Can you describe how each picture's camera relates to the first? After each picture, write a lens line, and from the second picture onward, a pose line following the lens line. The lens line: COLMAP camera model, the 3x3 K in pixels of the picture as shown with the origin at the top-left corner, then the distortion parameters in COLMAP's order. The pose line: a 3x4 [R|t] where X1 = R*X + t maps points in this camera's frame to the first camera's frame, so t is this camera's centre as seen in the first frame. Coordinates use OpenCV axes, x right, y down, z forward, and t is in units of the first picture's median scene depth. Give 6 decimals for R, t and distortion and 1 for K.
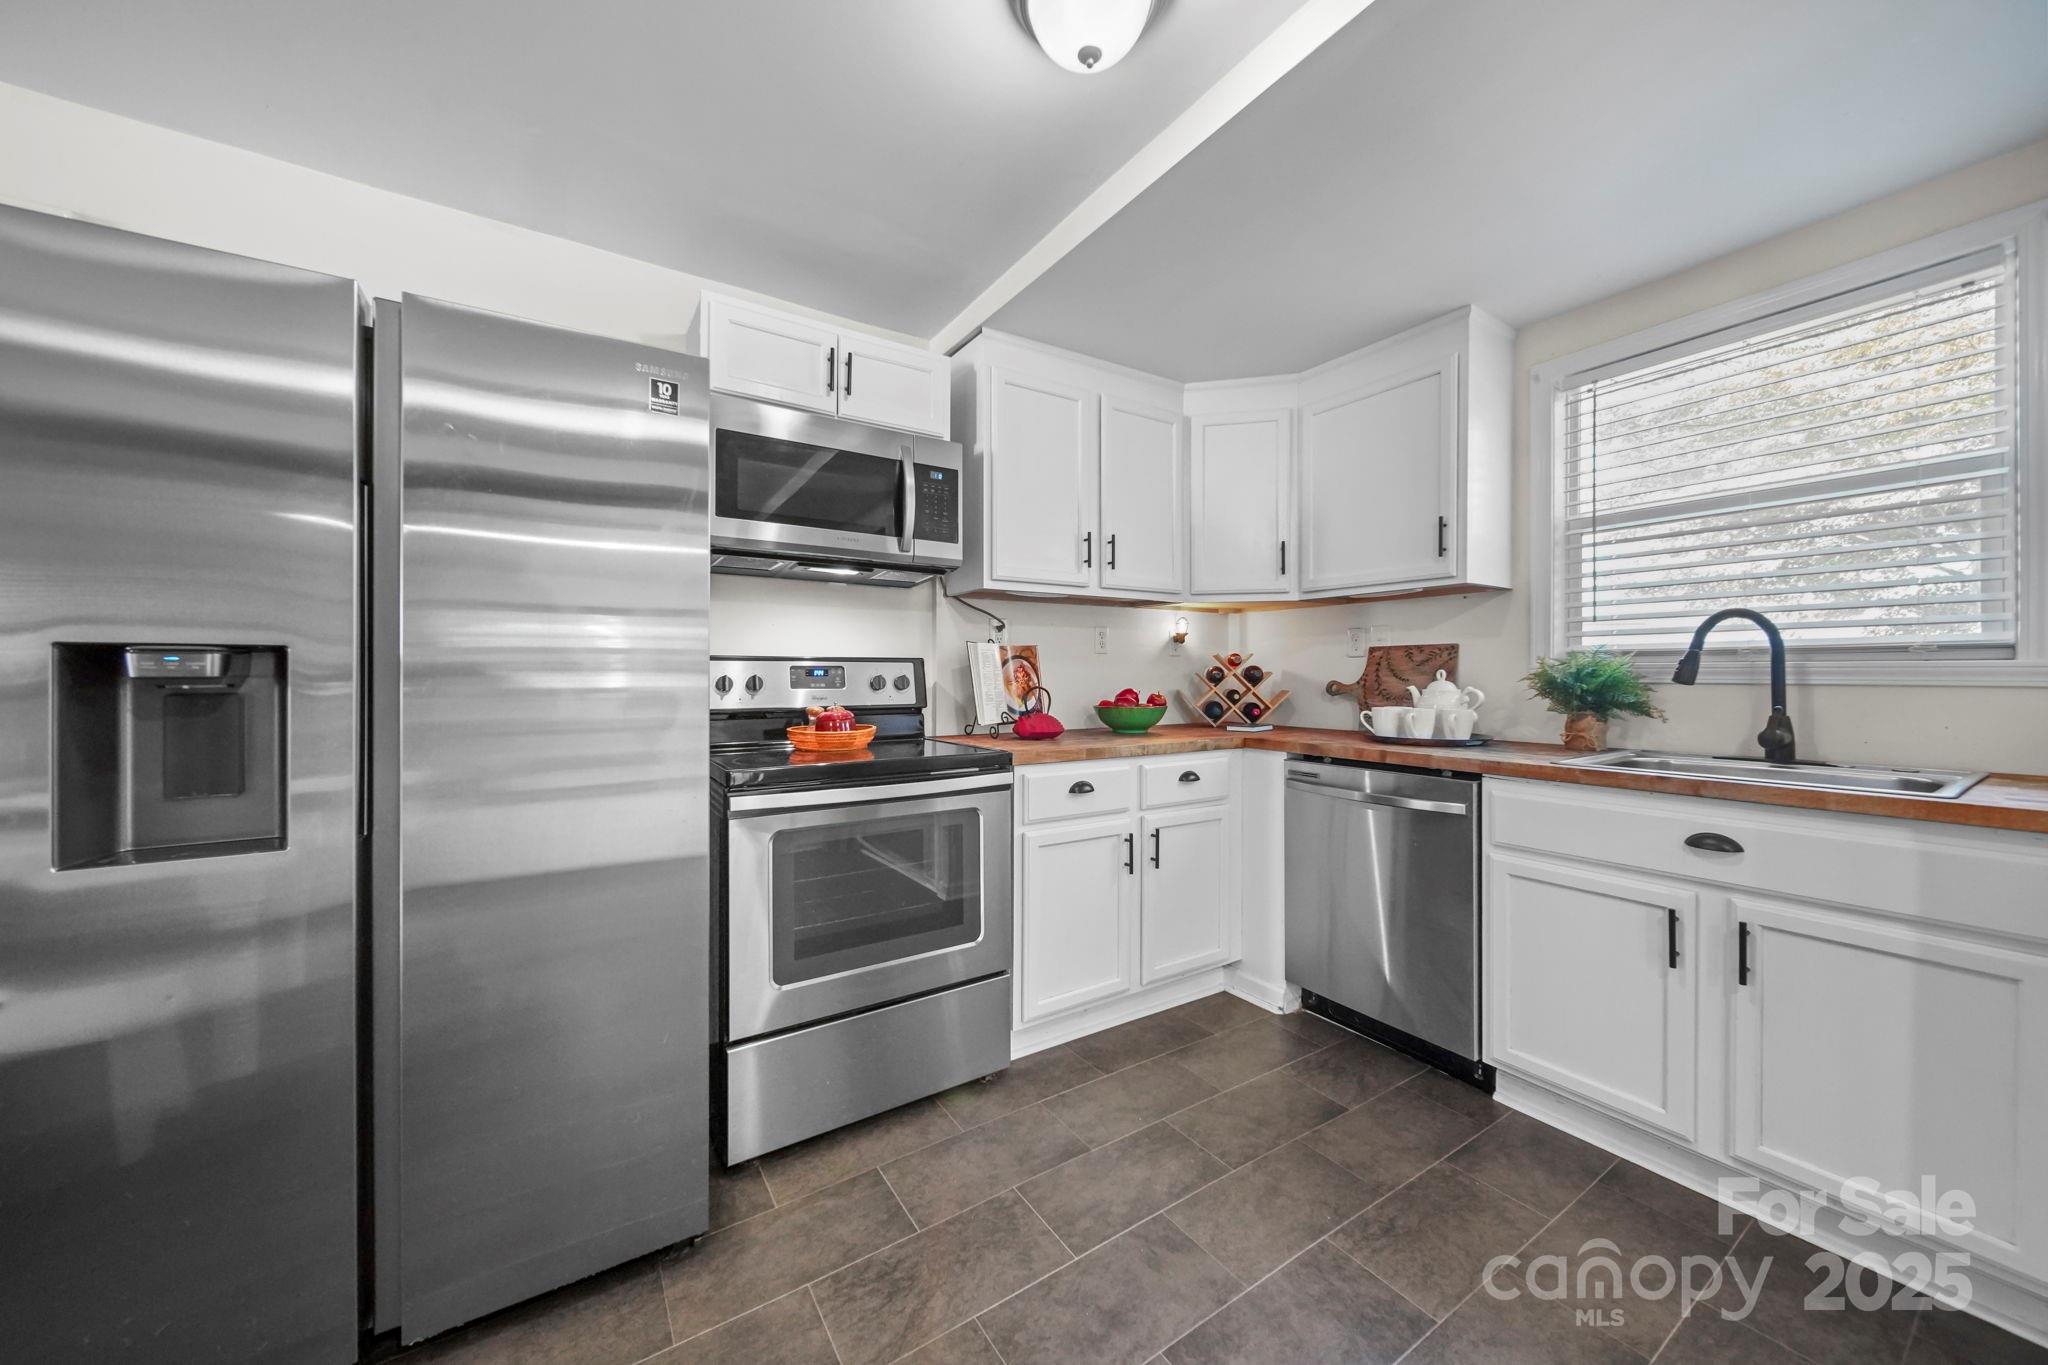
lens RADIAL K [[734.0, 0, 1011.5], [0, 734.0, 672.7], [0, 0, 1]] dist [-0.000442, -0.000339]
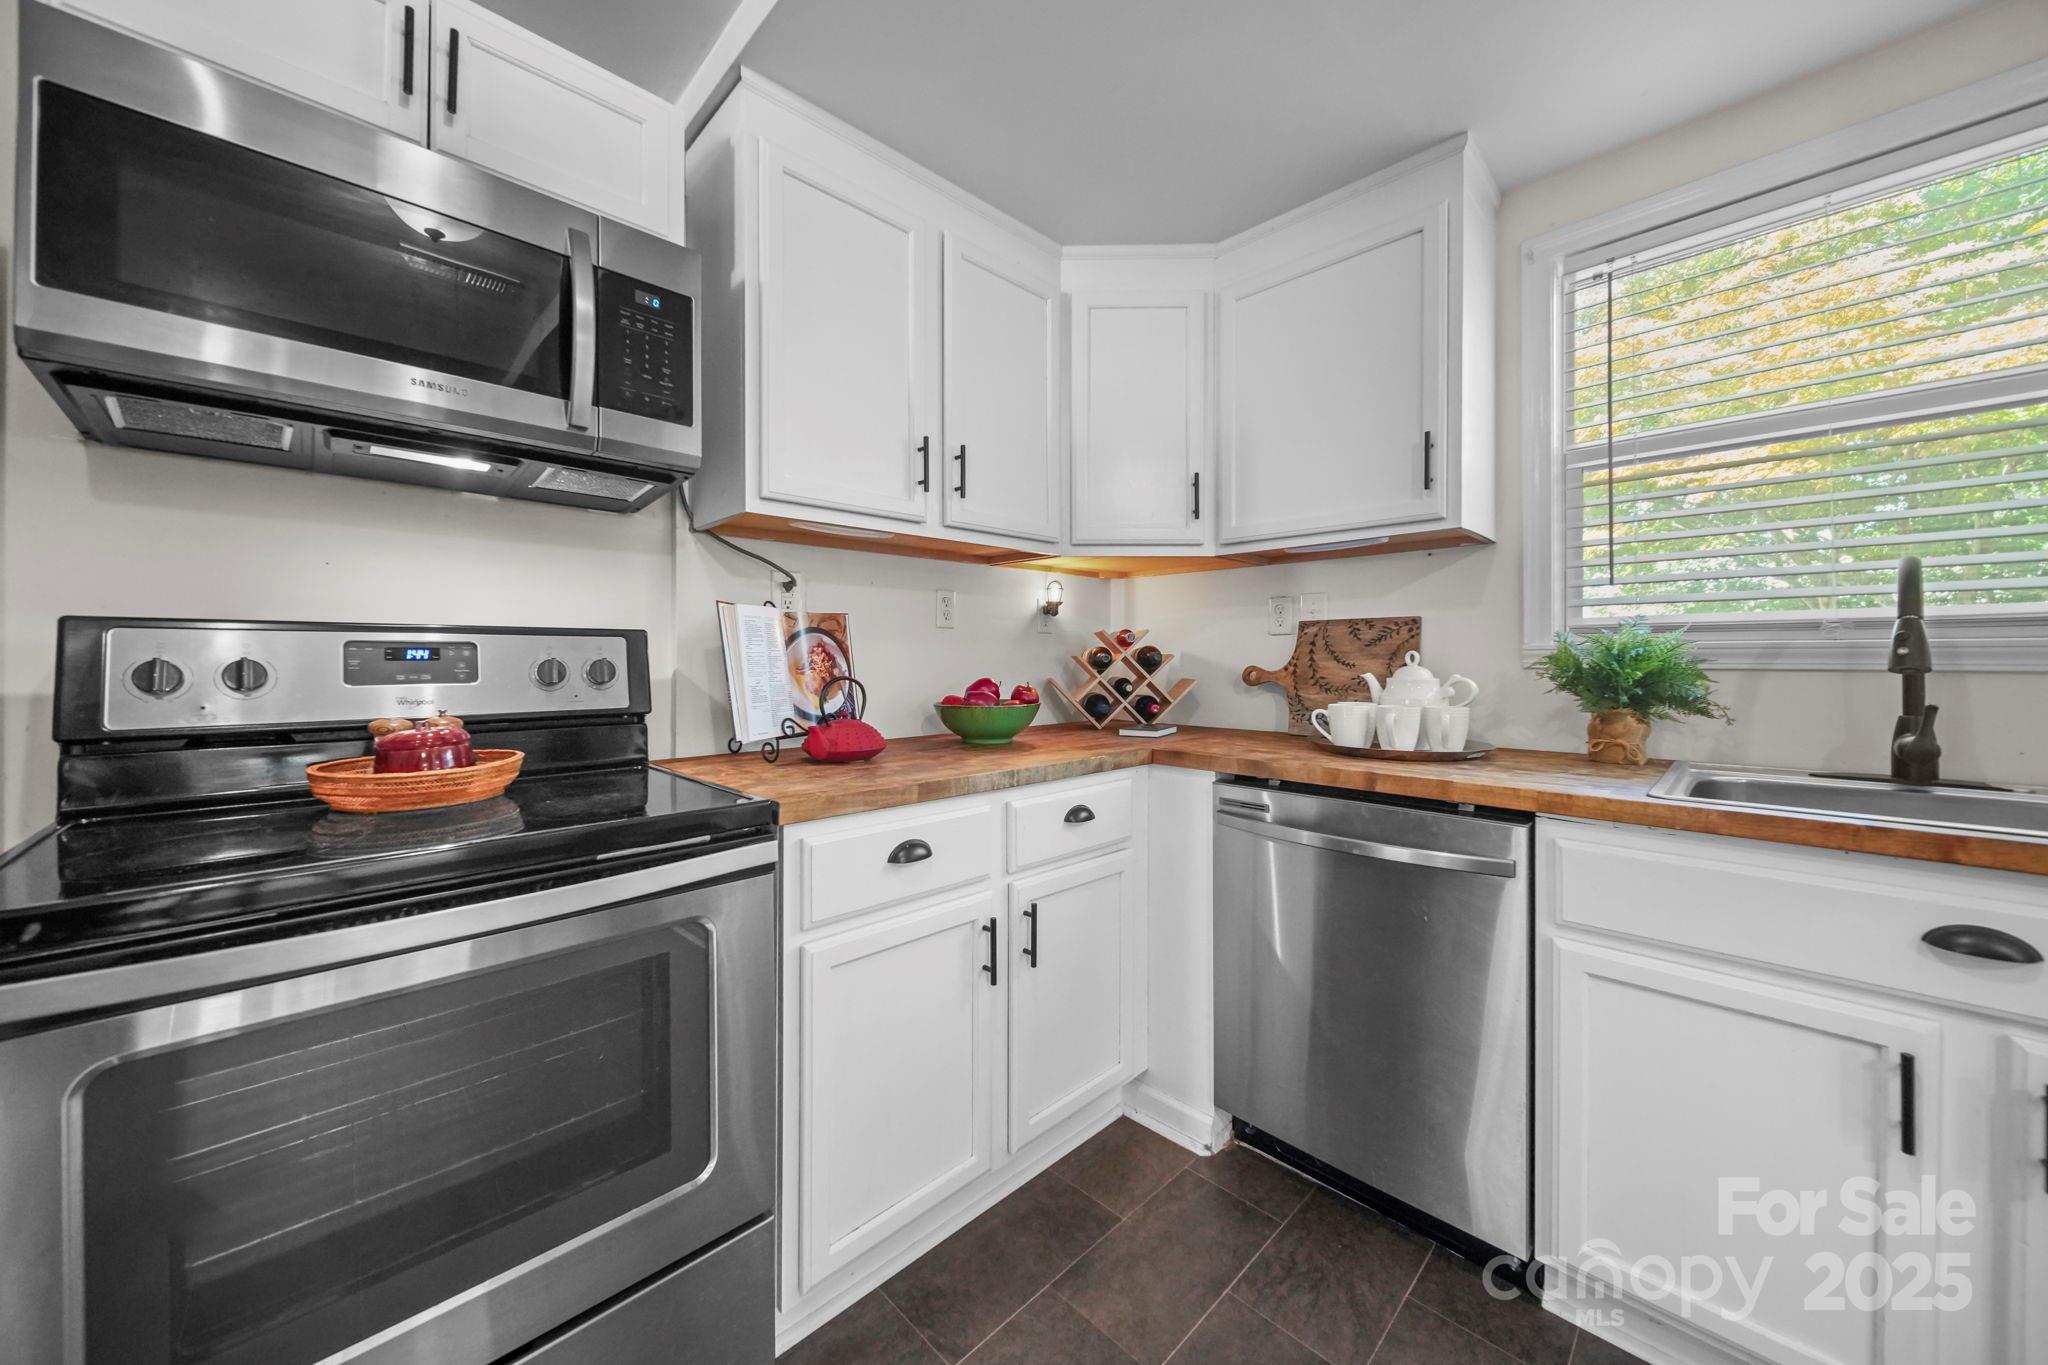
lens RADIAL K [[734.0, 0, 1016.1], [0, 734.0, 665.0], [0, 0, 1]] dist [-0.000442, -0.000339]
pose [[0.977371, -0.002044, 0.211521, 0.051251], [-0.000302, 0.999939, 0.011060, 0.001996], [-0.211531, -0.010873, 0.977311, 0.387583]]
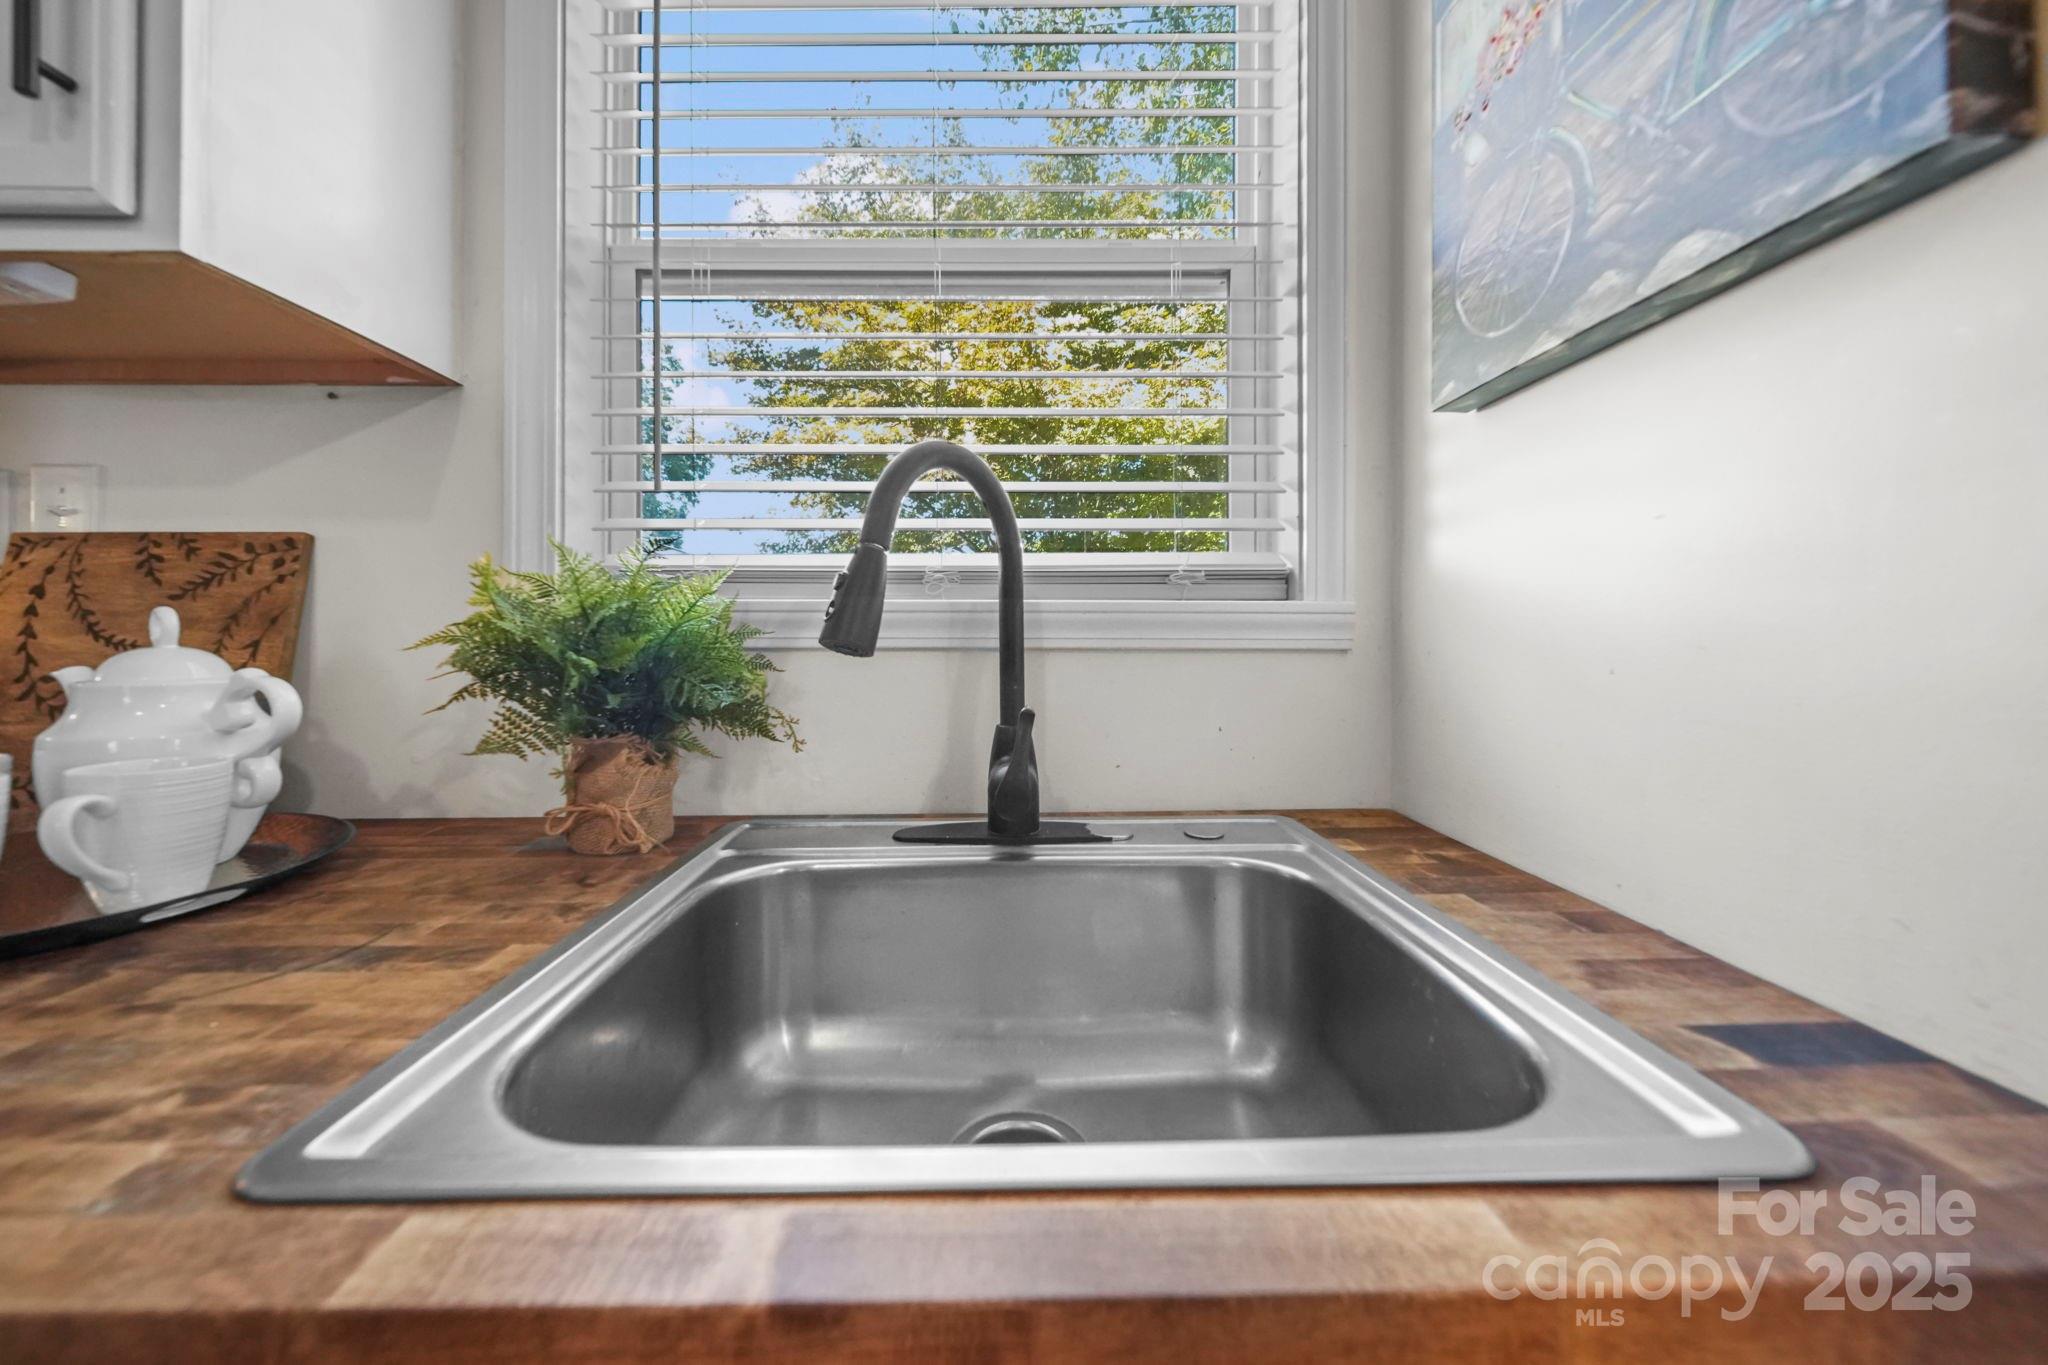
lens RADIAL K [[734.0, 0, 1013.9], [0, 734.0, 635.2], [0, 0, 1]] dist [-0.000442, -0.000339]
pose [[0.515811, 0.002452, 0.856699, 0.532440], [-0.002076, 0.999997, -0.001612, 0.006358], [-0.856700, -0.000947, 0.515815, 0.606823]]
